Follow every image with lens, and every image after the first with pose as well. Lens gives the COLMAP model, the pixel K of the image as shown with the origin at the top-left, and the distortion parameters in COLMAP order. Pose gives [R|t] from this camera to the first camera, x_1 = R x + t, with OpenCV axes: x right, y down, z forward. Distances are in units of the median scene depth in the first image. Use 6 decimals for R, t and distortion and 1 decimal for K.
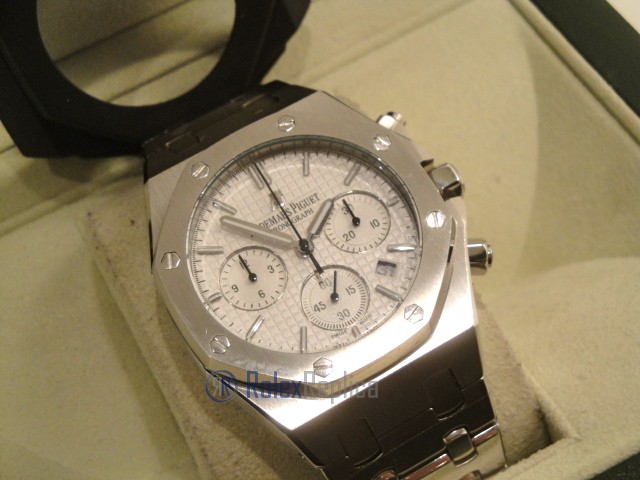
lens RADIAL K [[1171.3, 0, 335.8], [0, 1171.3, 245.0], [0, 0, 1]] dist [0.218743, 0.000000]
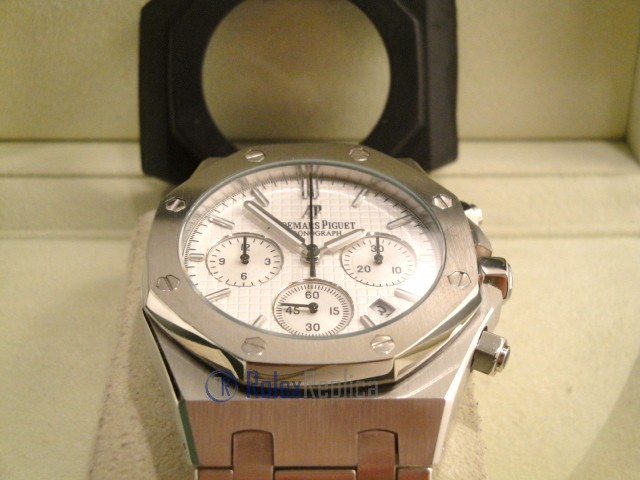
lens RADIAL K [[998.8, 0, 319.5], [0, 998.8, 240.1], [0, 0, 1]] dist [0.090602, 0.000000]
pose [[0.877114, 0.369677, -0.306611, 0.200486], [-0.463344, 0.819359, -0.337584, 0.238835], [0.126428, 0.438166, 0.889959, 0.313244]]
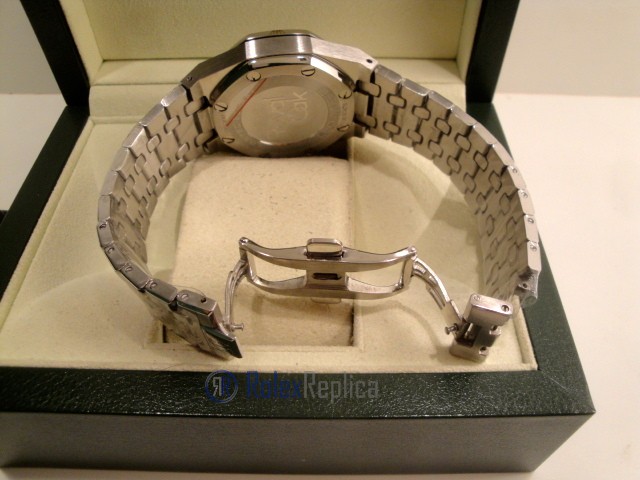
lens RADIAL K [[522.6, 0, 323.9], [0, 522.6, 237.1], [0, 0, 1]] dist [-0.143921, 0.086449]
pose [[0.879890, 0.454901, -0.137328, 0.183731], [-0.460861, 0.887371, -0.013411, 0.059527], [0.115761, 0.075089, 0.990435, 0.281745]]
